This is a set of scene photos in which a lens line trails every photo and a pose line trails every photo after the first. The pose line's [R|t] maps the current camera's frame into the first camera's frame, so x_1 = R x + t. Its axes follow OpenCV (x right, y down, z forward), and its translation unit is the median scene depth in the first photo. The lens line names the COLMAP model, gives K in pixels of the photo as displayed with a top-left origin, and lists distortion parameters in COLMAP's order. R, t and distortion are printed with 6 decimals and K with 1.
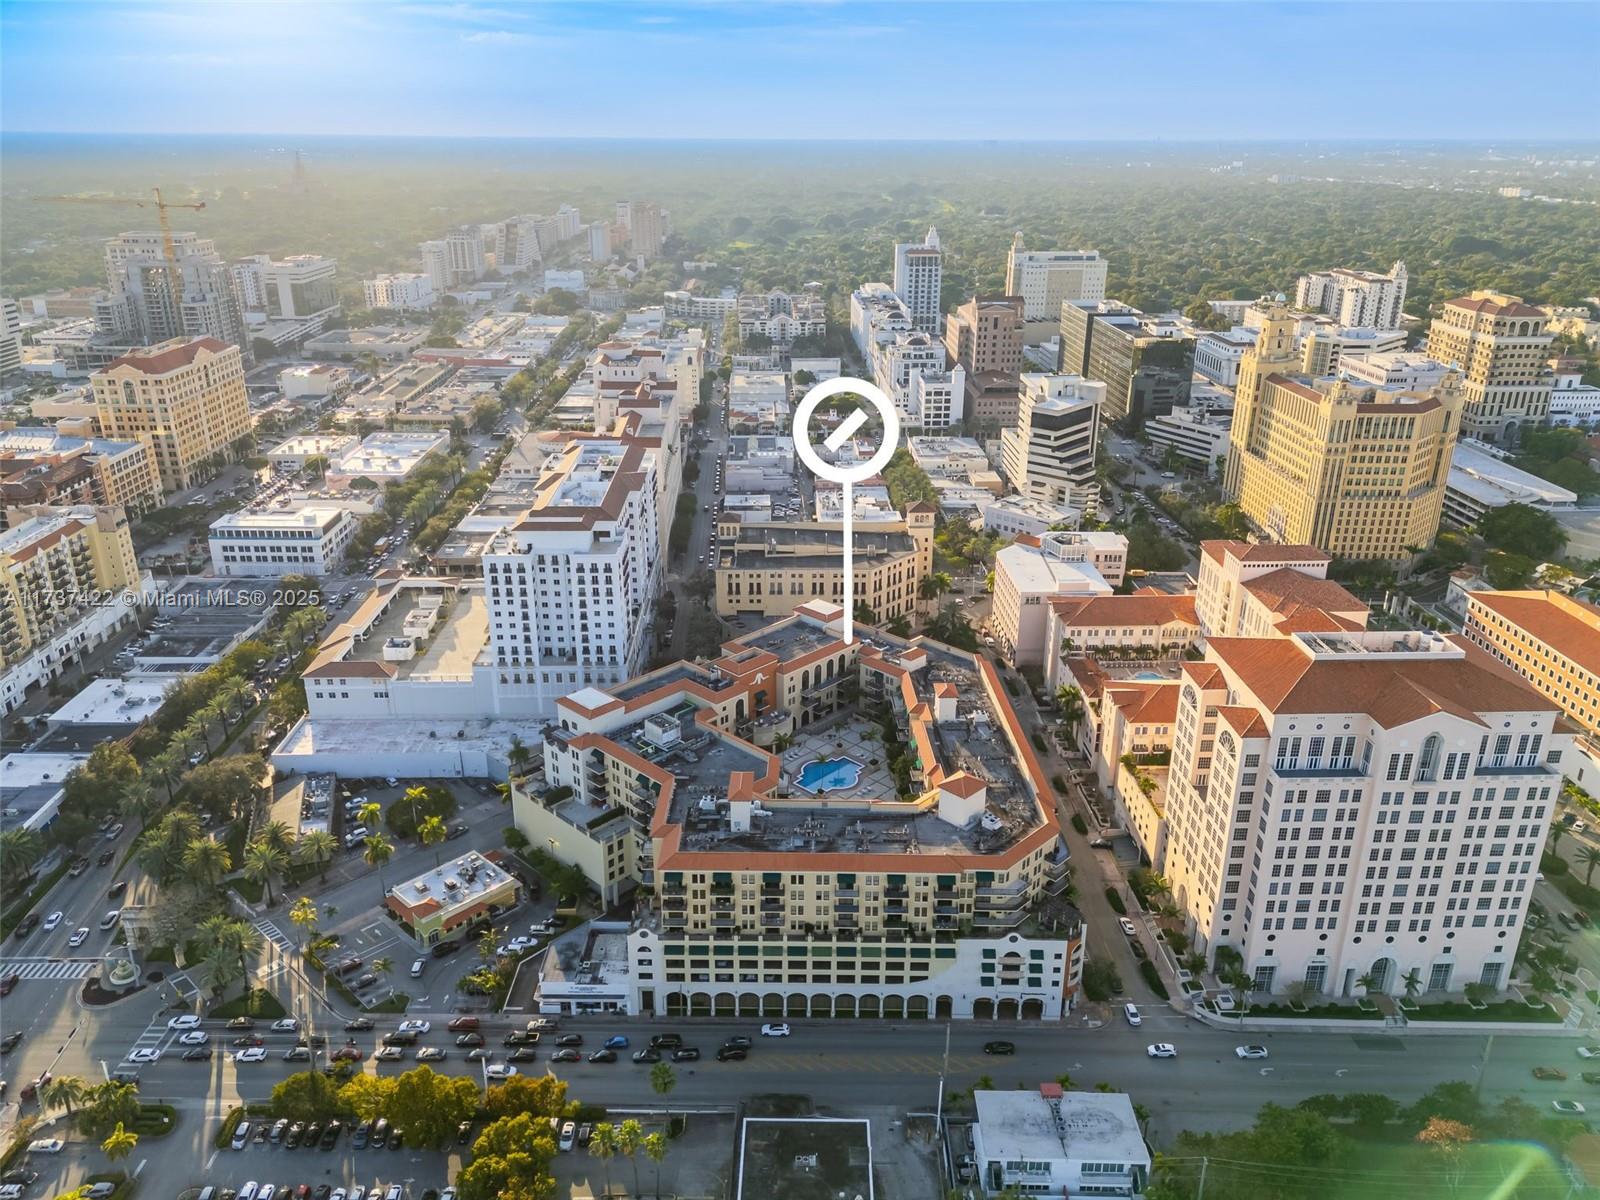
lens RADIAL K [[1198.2, 0, 800.0], [0, 1198.2, 600.0], [0, 0, 1]] dist [0.068441, -0.003303]
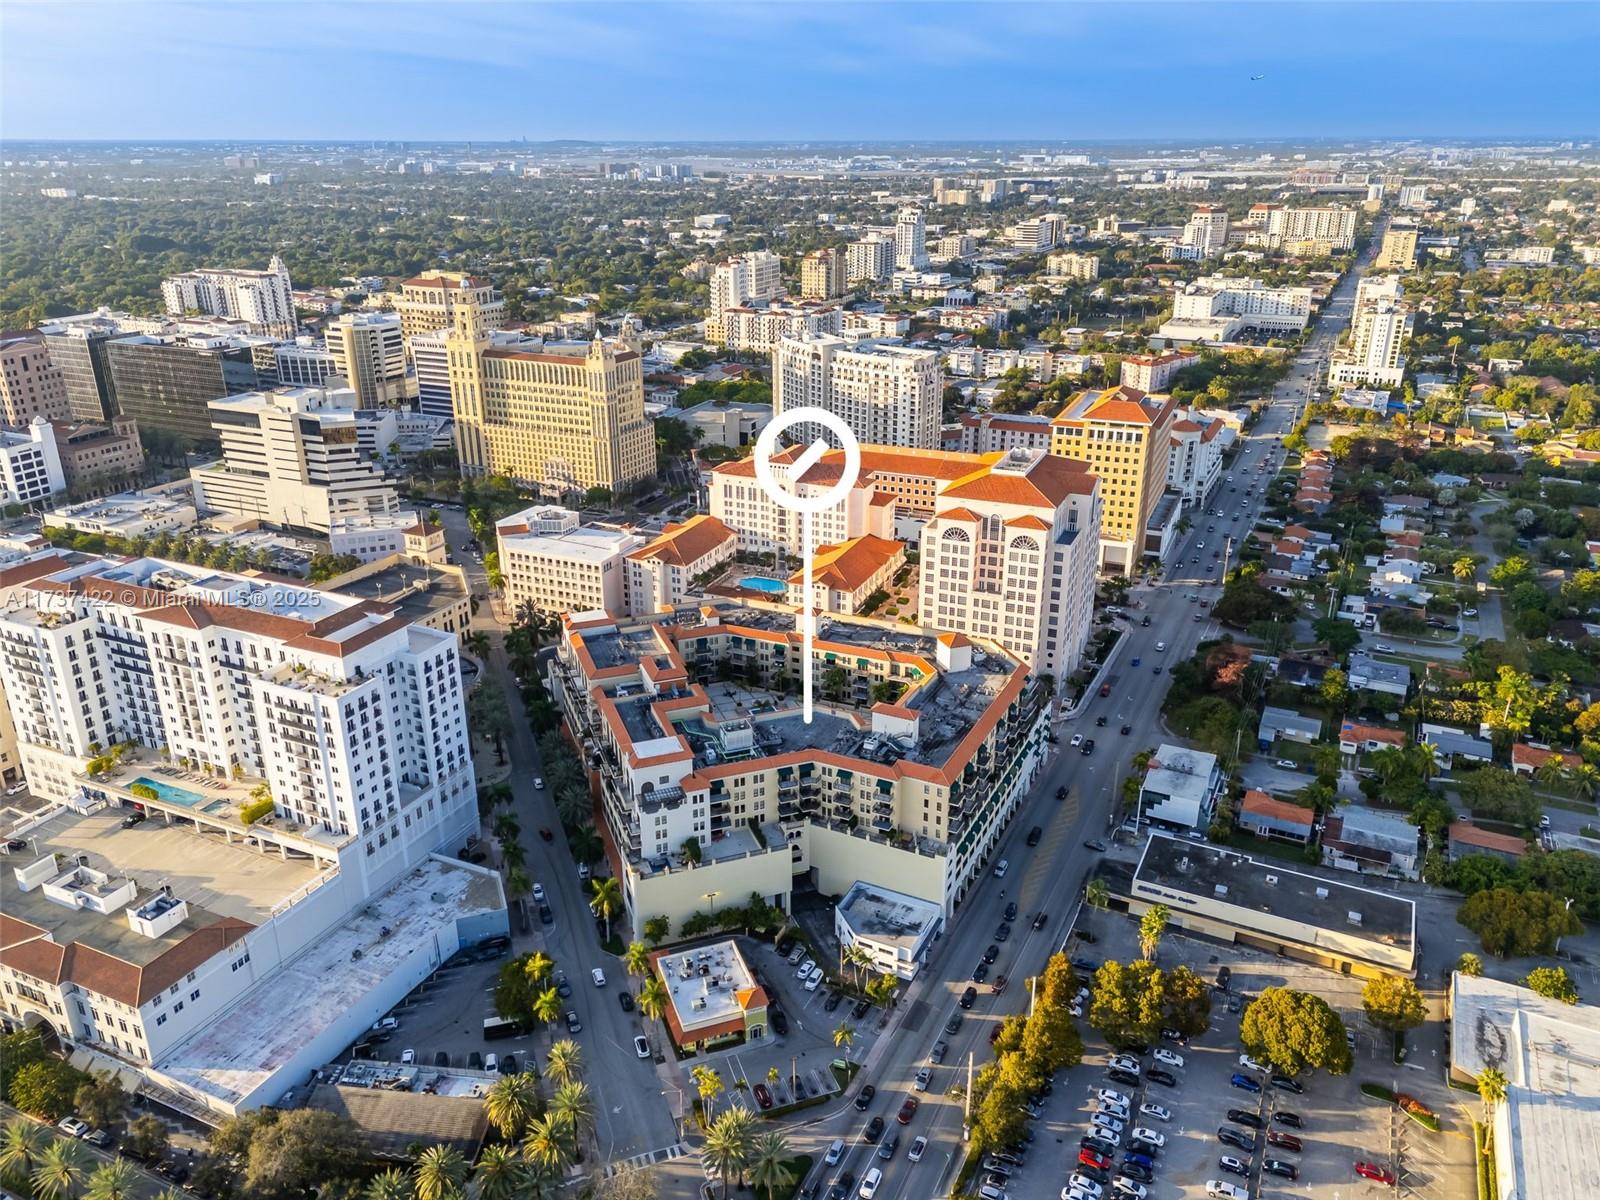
lens RADIAL K [[1198.2, 0, 800.0], [0, 1198.2, 600.0], [0, 0, 1]] dist [0.068441, -0.003303]
pose [[0.442235, -0.336146, 0.831525, -0.717450], [0.336788, 0.921503, 0.193404, -0.138064], [-0.831265, 0.194517, 0.520732, 0.342799]]
